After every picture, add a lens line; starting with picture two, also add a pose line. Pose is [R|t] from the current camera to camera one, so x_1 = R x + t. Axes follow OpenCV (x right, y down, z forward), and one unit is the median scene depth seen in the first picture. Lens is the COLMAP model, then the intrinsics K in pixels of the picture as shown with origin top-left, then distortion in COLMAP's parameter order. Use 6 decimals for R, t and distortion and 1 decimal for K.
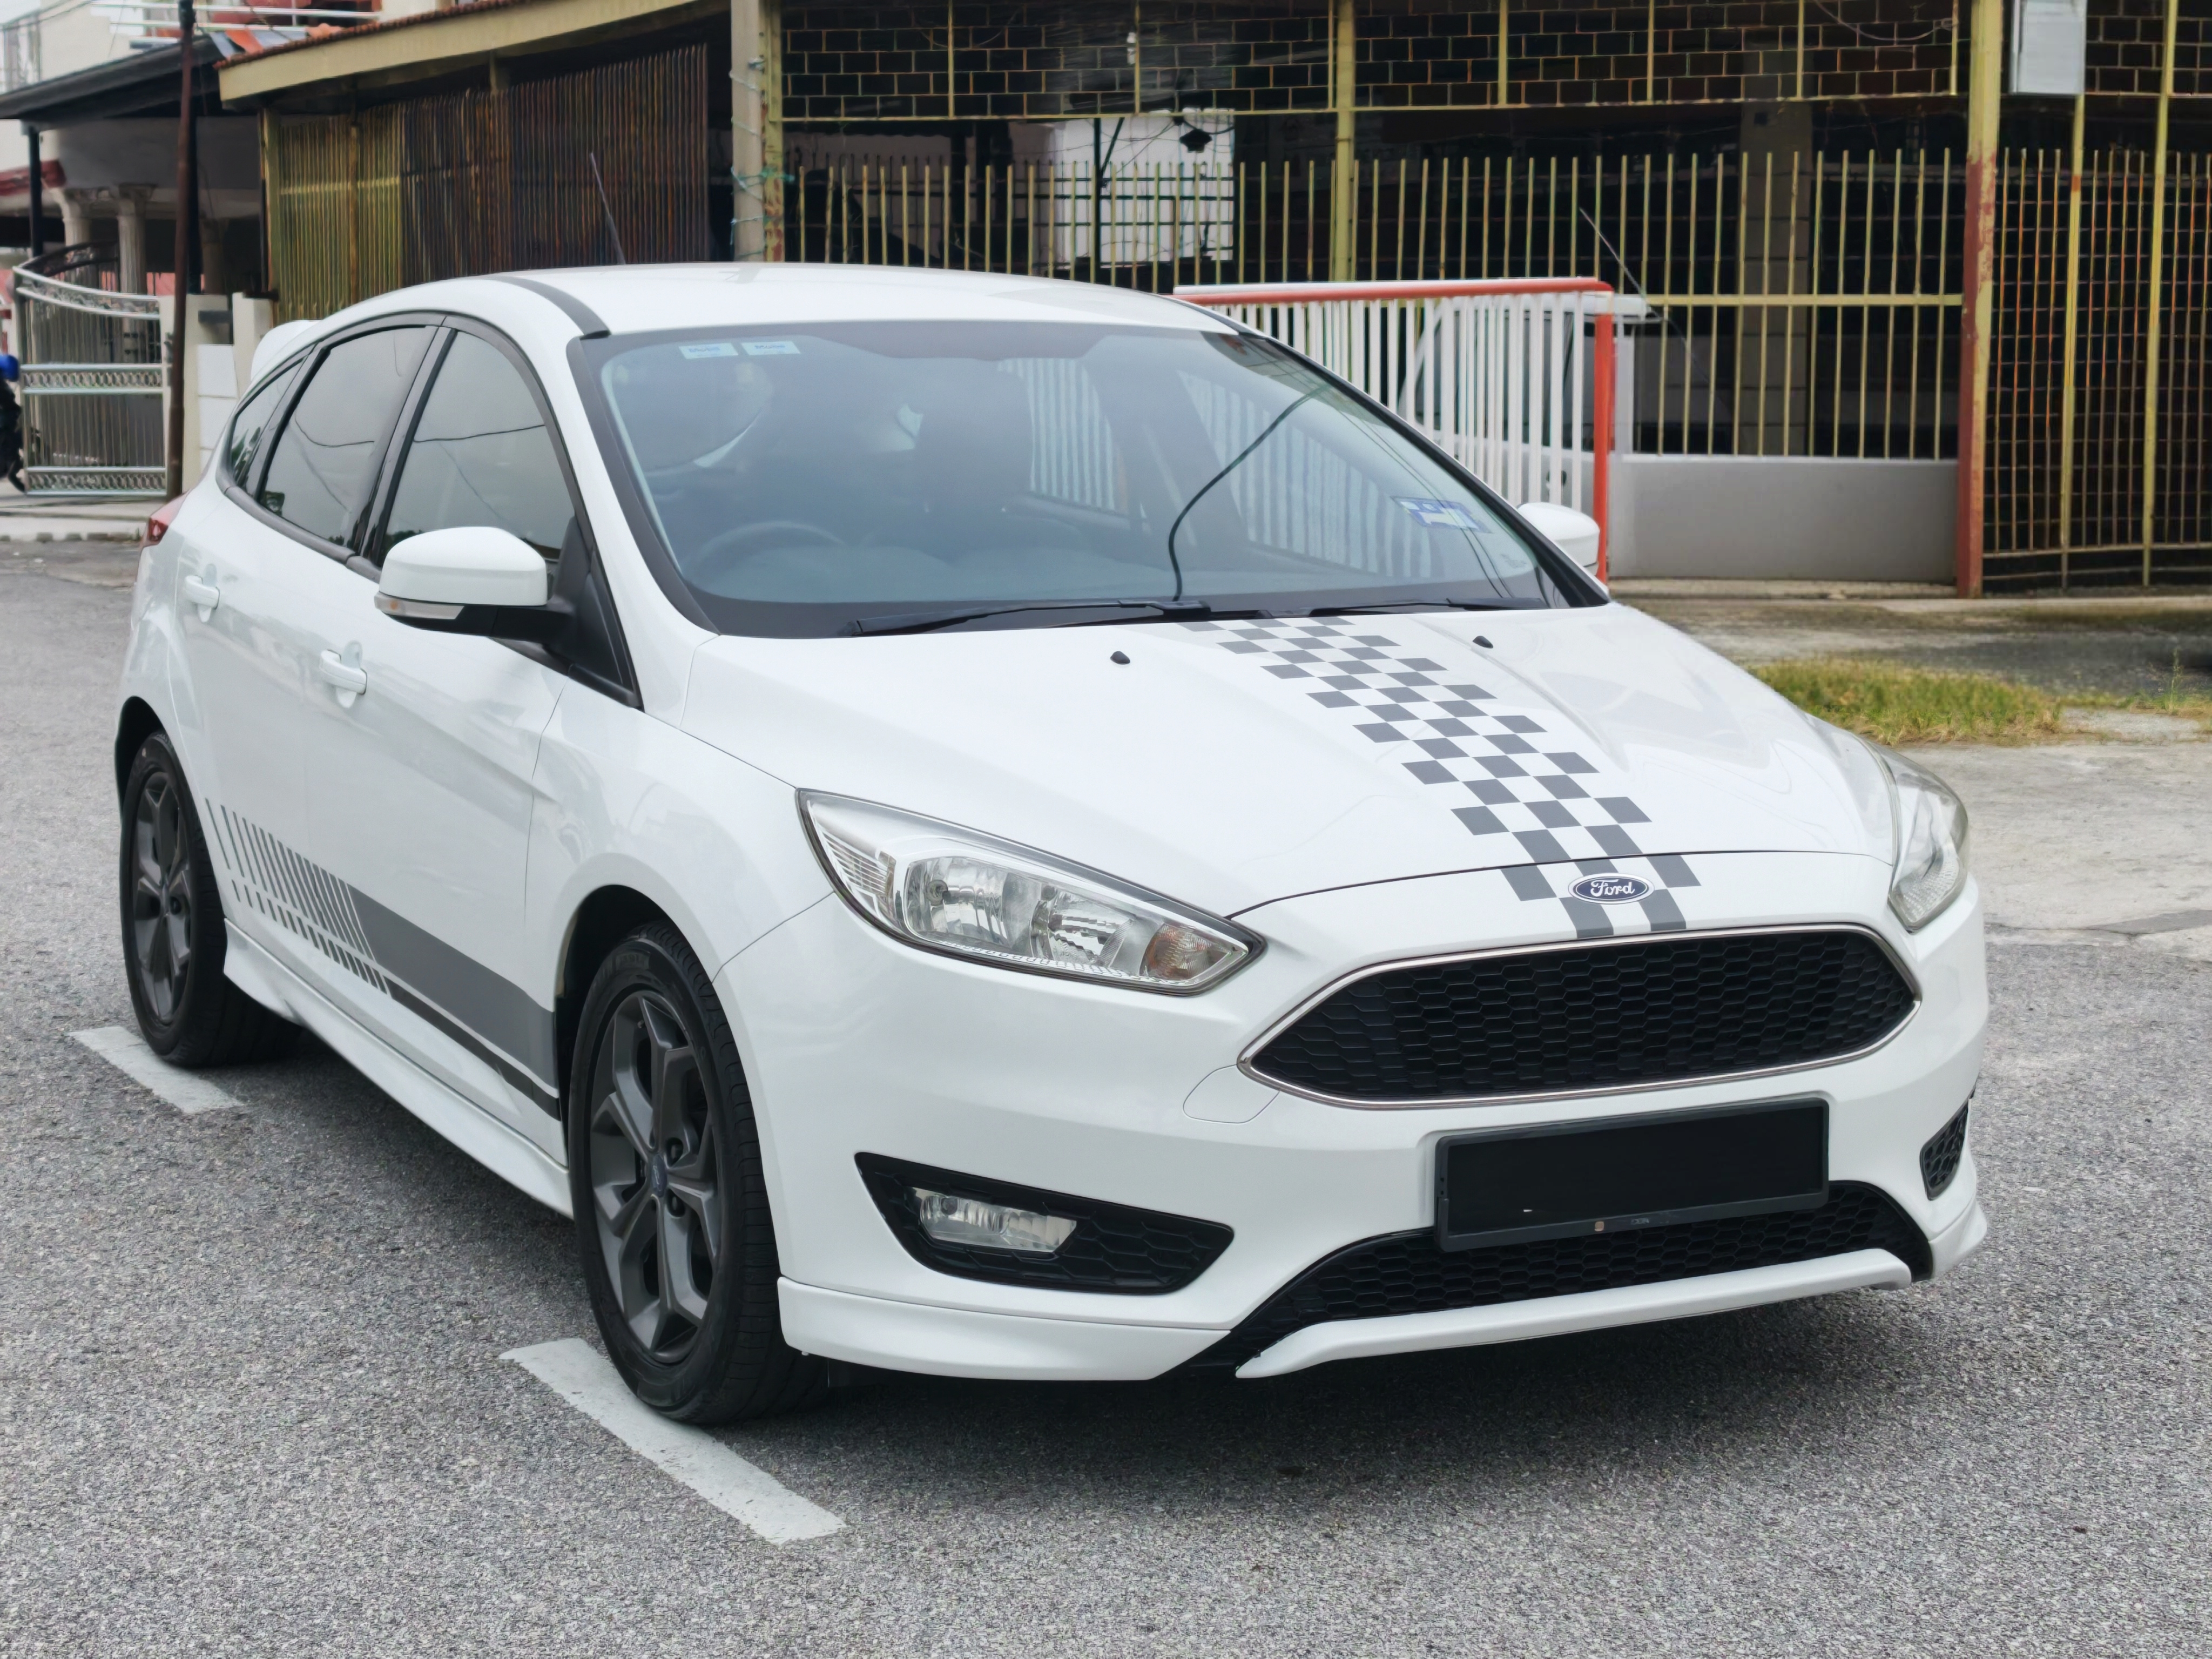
lens RADIAL K [[3838.3, 0, 1106.0], [0, 3838.3, 829.5], [0, 0, 1]] dist [0.129482, 0.083349]
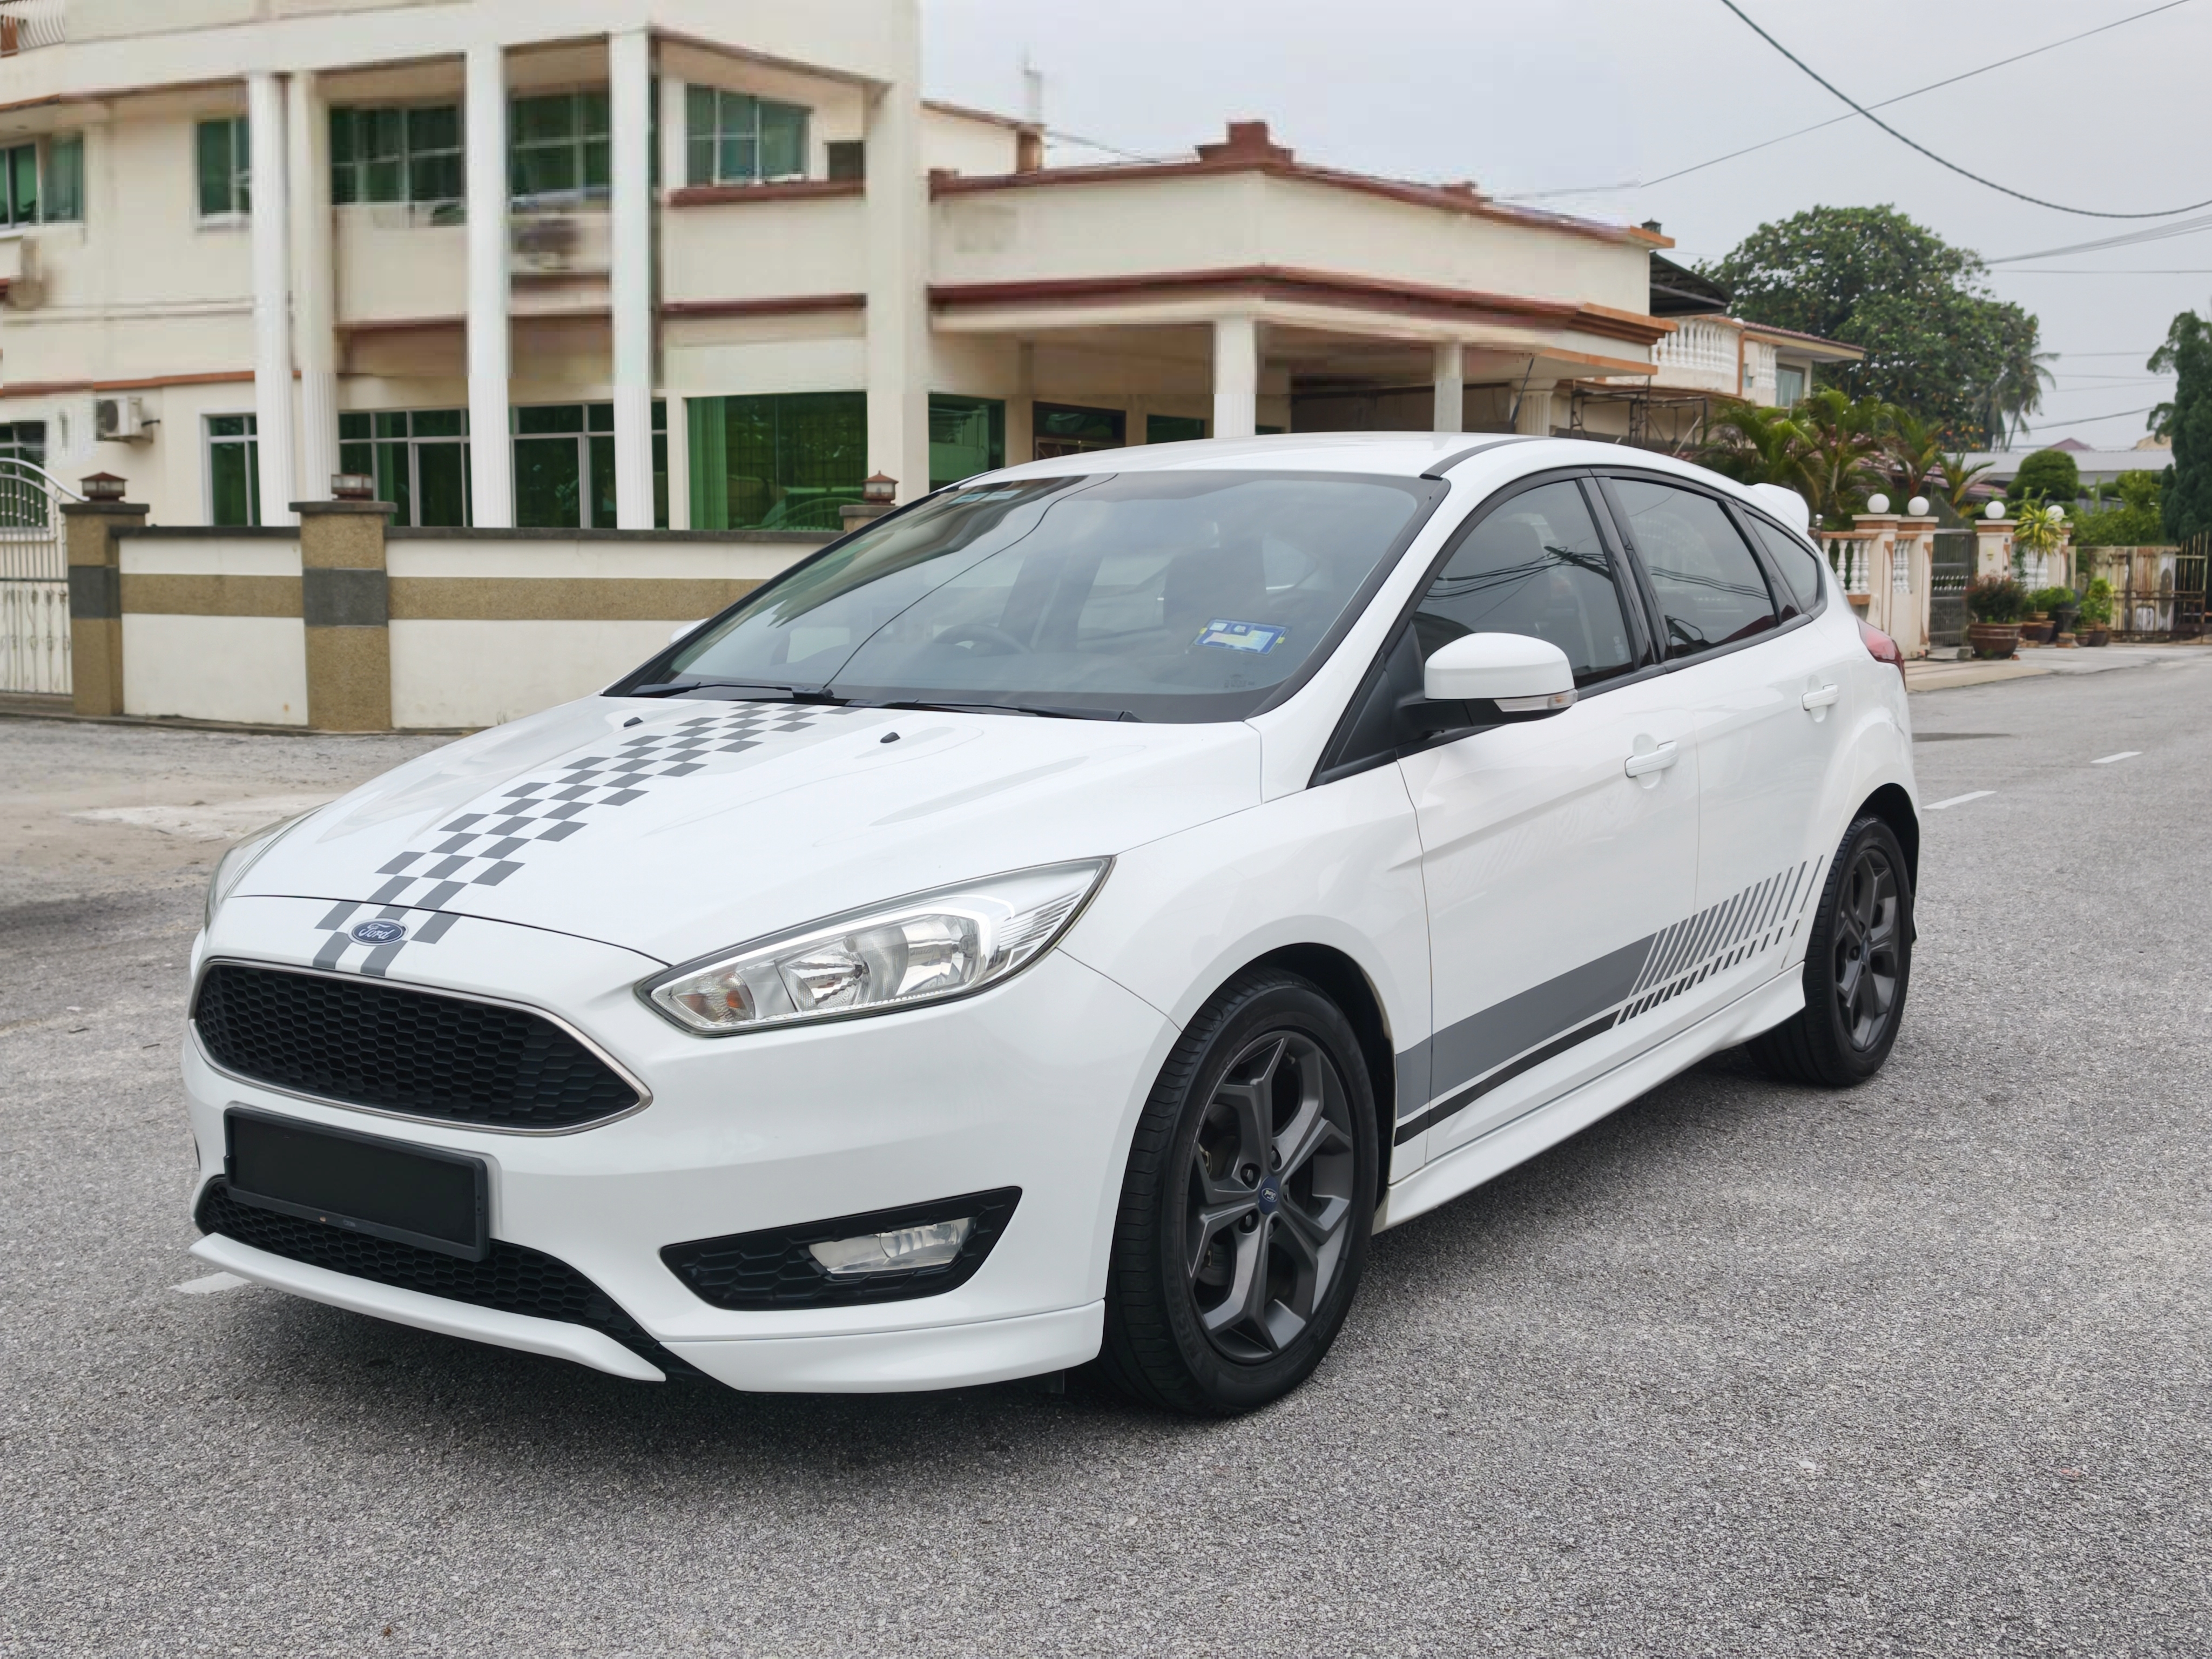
lens RADIAL K [[2370.2, 0, 1106.0], [0, 2370.2, 829.5], [0, 0, 1]] dist [0.147683, -0.358400]
pose [[0.463193, 0.099448, -0.880660, 0.859176], [-0.109138, 0.992522, 0.054678, -0.078075], [0.879512, 0.070788, 0.470582, 0.853365]]
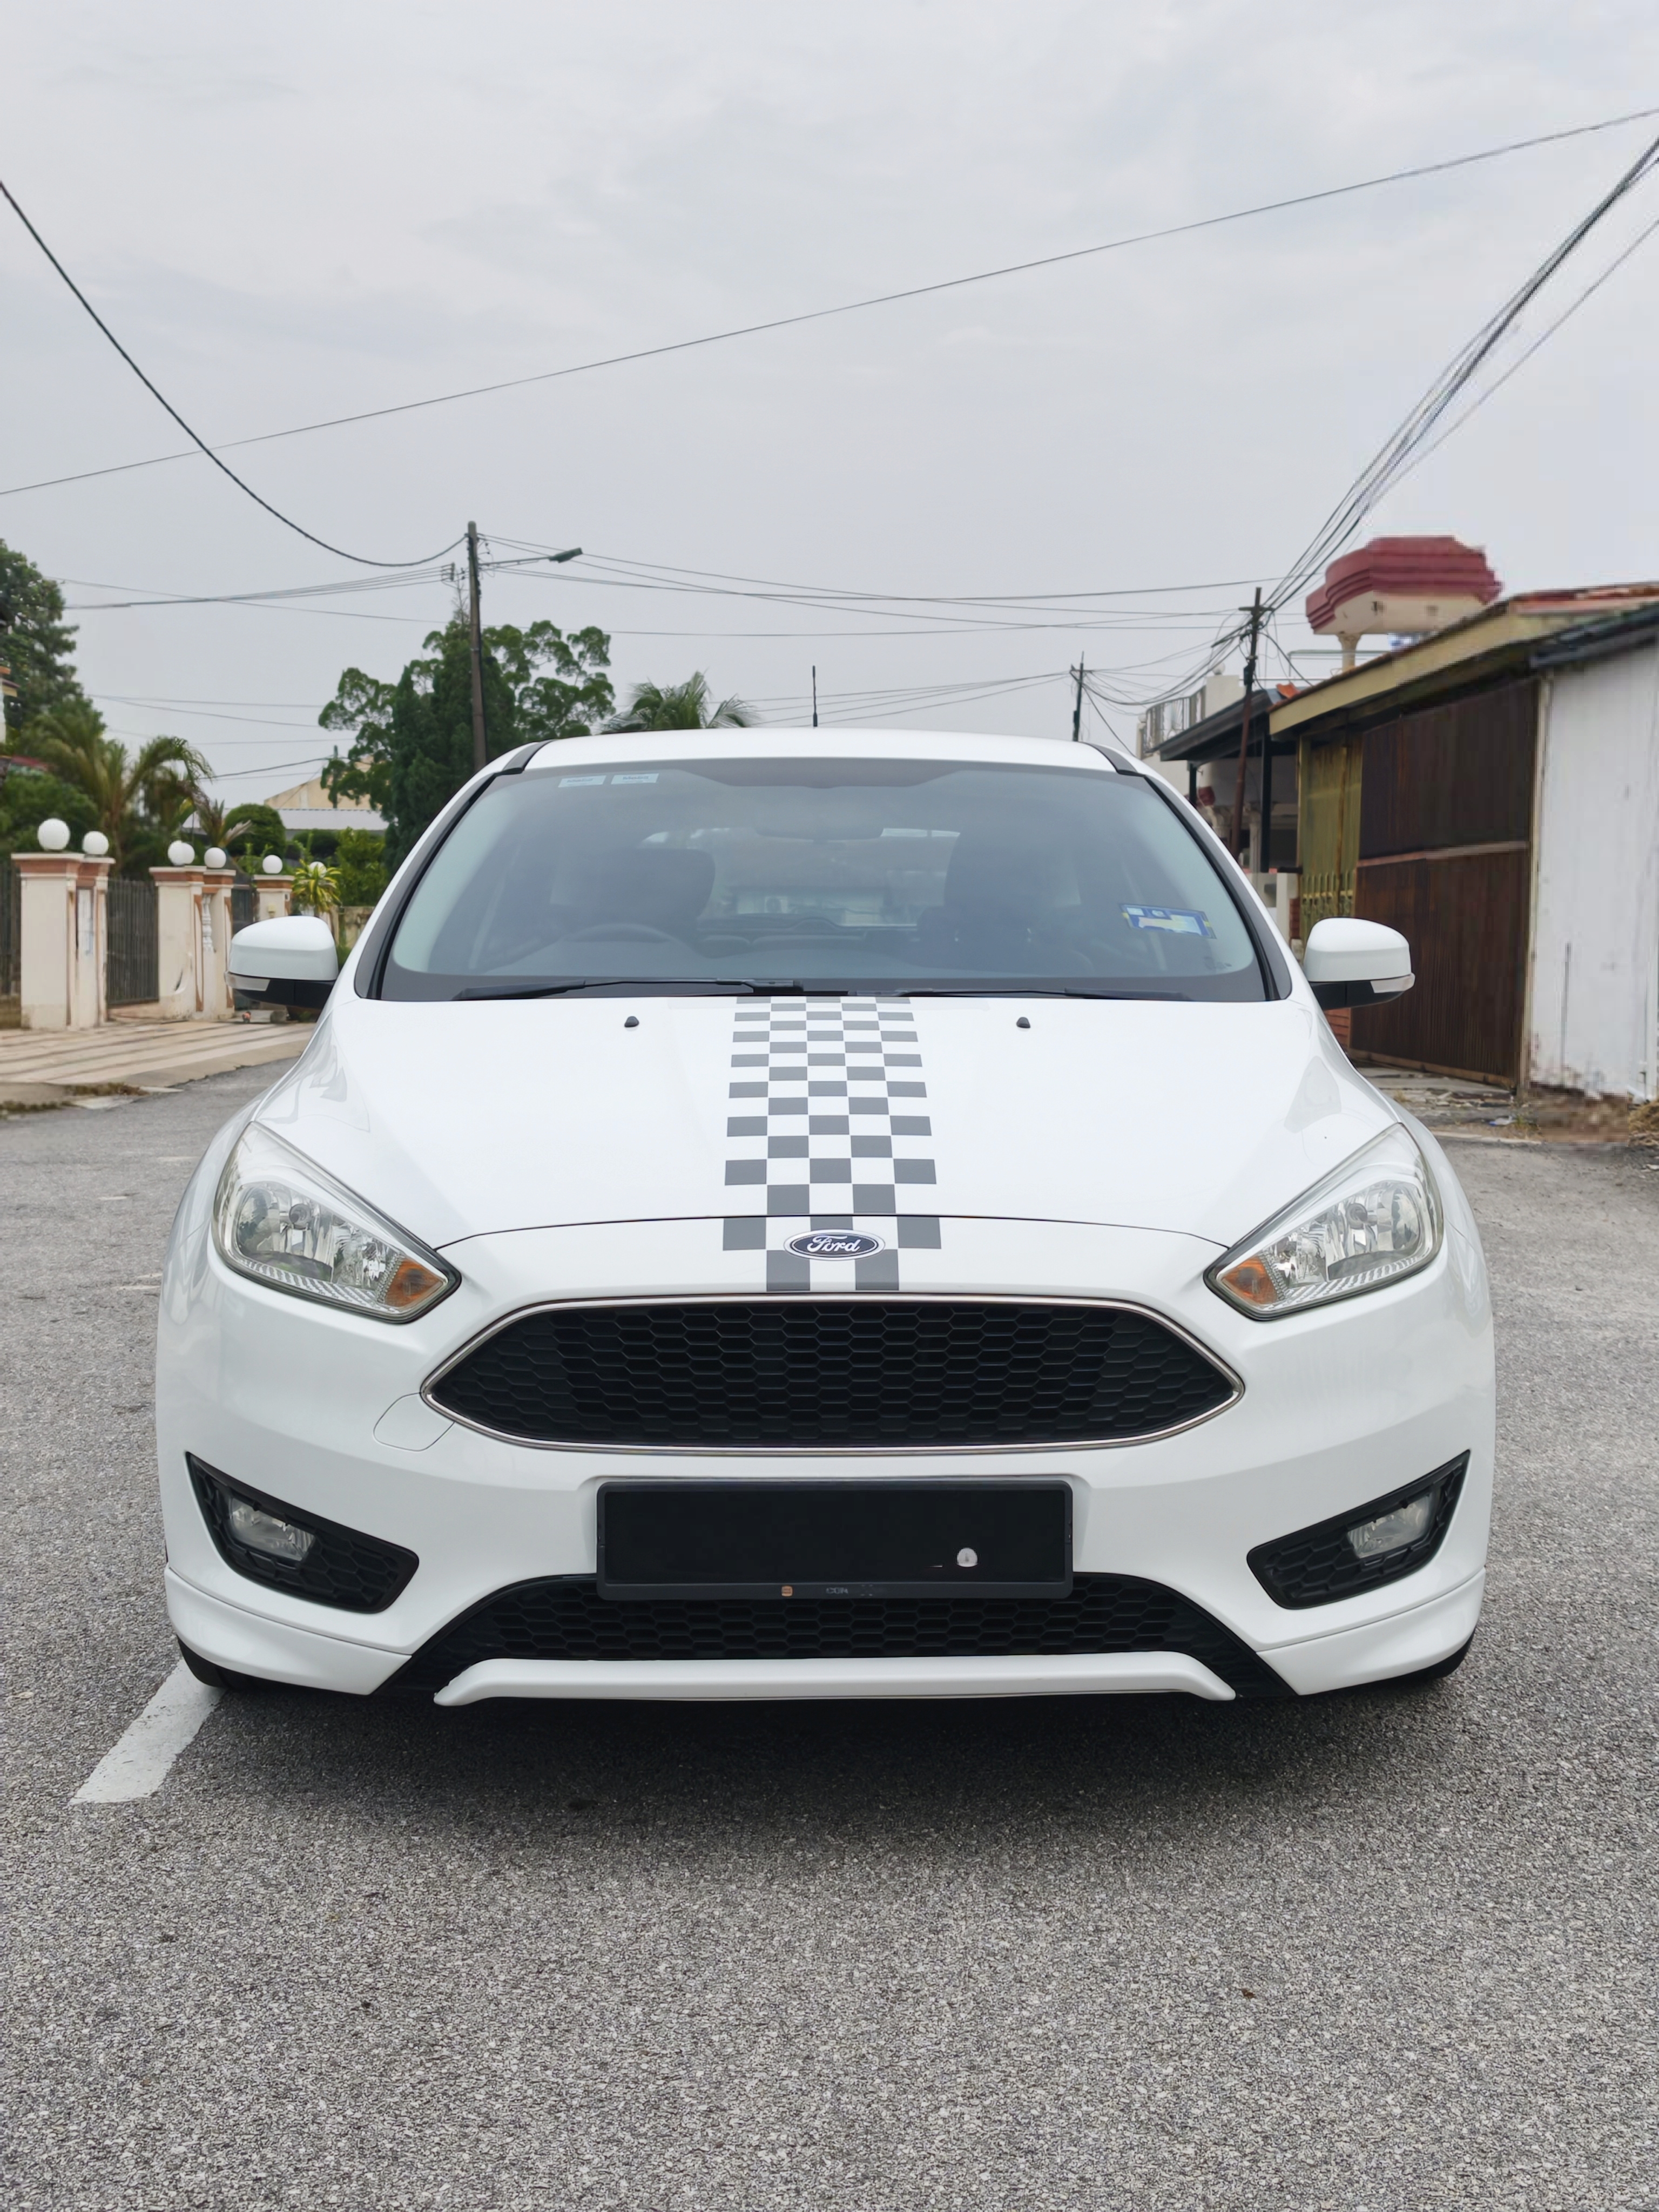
lens RADIAL K [[2716.4, 0, 829.5], [0, 2716.4, 1106.0], [0, 0, 1]] dist [0.088108, -0.033379]
pose [[0.901739, 0.030448, -0.431207, 0.427682], [-0.056008, 0.997338, -0.046701, 0.012395], [0.428637, 0.066263, 0.901044, 0.376314]]
